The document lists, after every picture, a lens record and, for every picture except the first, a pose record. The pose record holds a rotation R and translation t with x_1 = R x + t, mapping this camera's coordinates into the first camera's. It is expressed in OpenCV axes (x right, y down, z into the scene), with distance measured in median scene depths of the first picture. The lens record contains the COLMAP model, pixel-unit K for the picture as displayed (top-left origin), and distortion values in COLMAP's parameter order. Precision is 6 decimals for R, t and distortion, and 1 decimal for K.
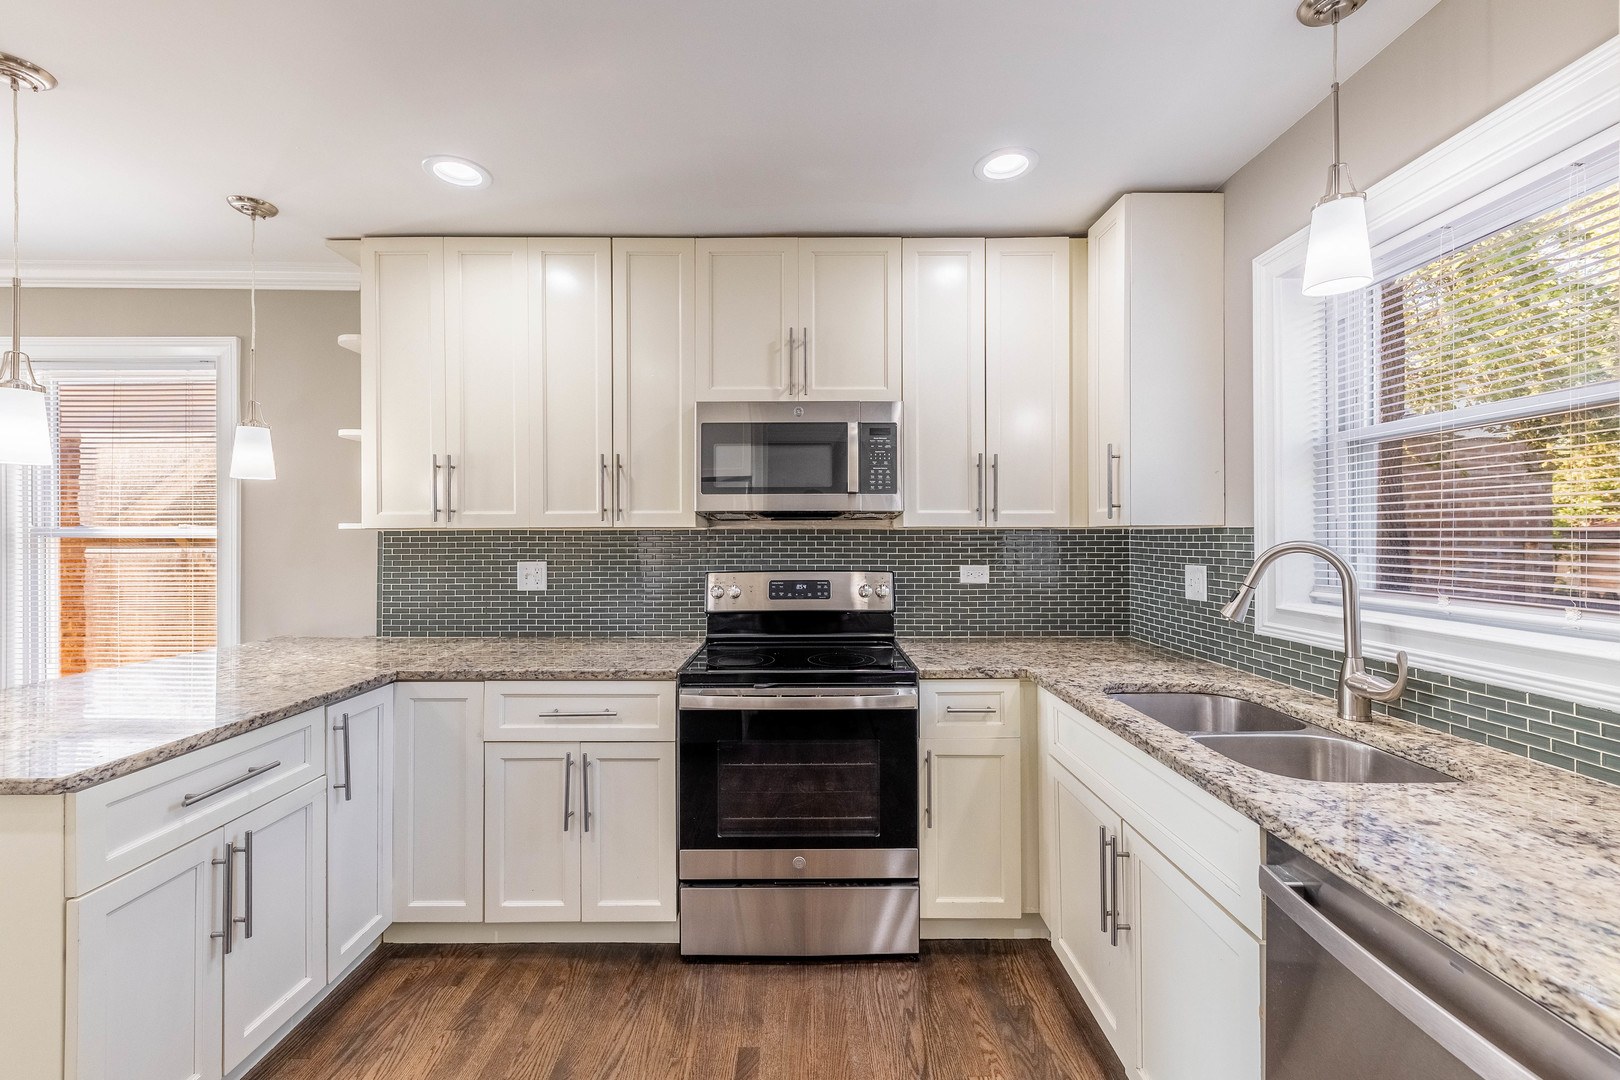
lens RADIAL K [[649.1, 0, 811.4], [0, 649.1, 533.3], [0, 0, 1]] dist [0.002688, -0.000351]
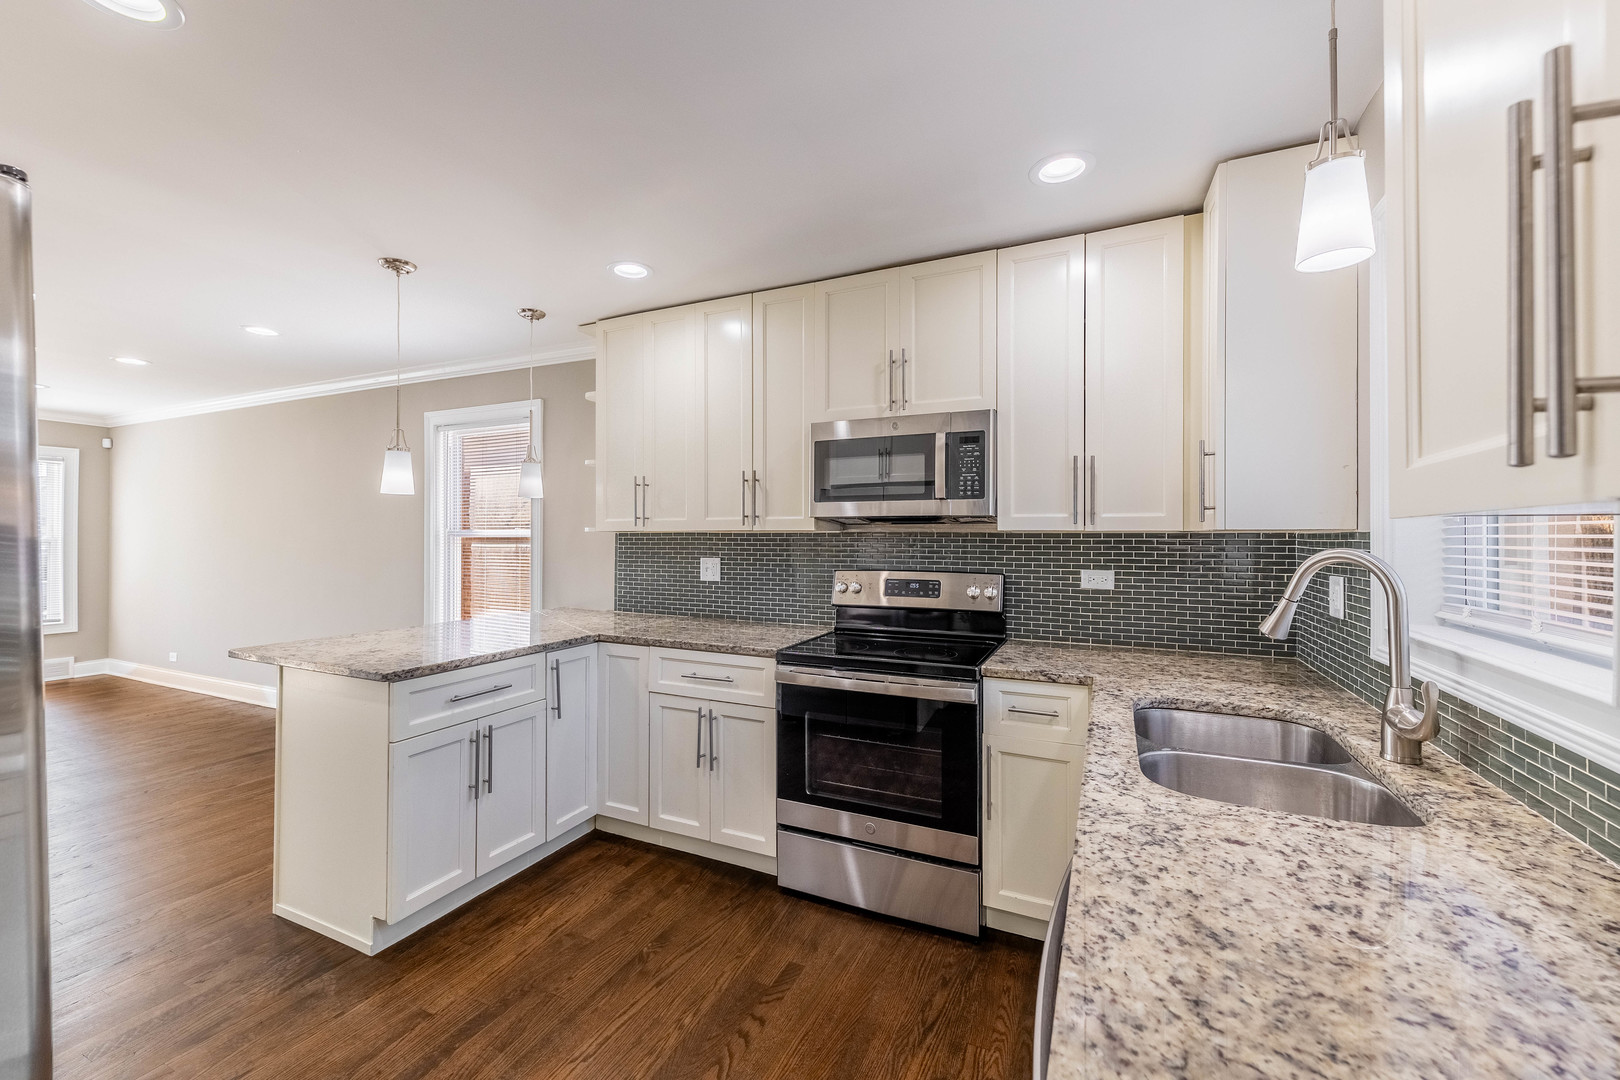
lens RADIAL K [[644.9, 0, 810.7], [0, 644.9, 534.5], [0, 0, 1]] dist [0.001053, -0.000115]
pose [[0.905703, 0.003096, -0.423902, 0.326452], [-0.003051, 0.999995, 0.000784, -0.003525], [0.423902, 0.000584, 0.905708, -0.053941]]
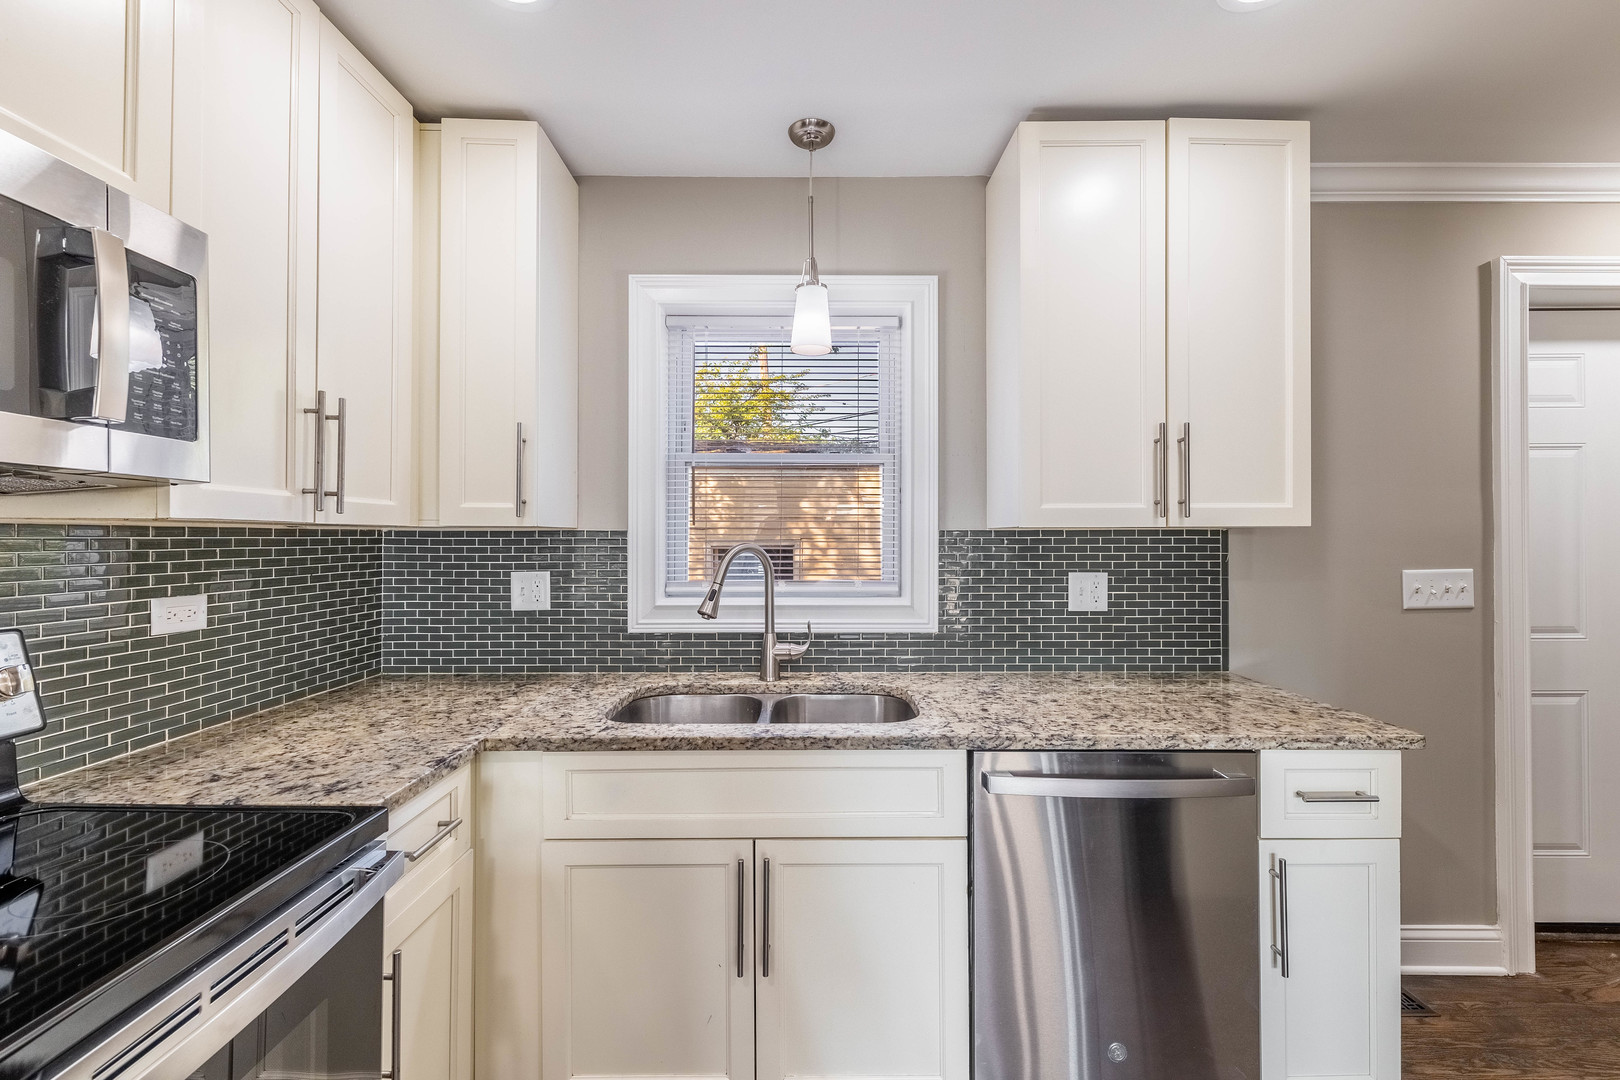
lens RADIAL K [[660.4, 0, 814.1], [0, 660.4, 531.9], [0, 0, 1]] dist [0.004830, -0.002527]
pose [[0.007335, 0.010784, 0.999915, -0.320639], [-0.005182, 0.999929, -0.010746, 0.001778], [-0.999960, -0.005103, 0.007391, 0.598334]]
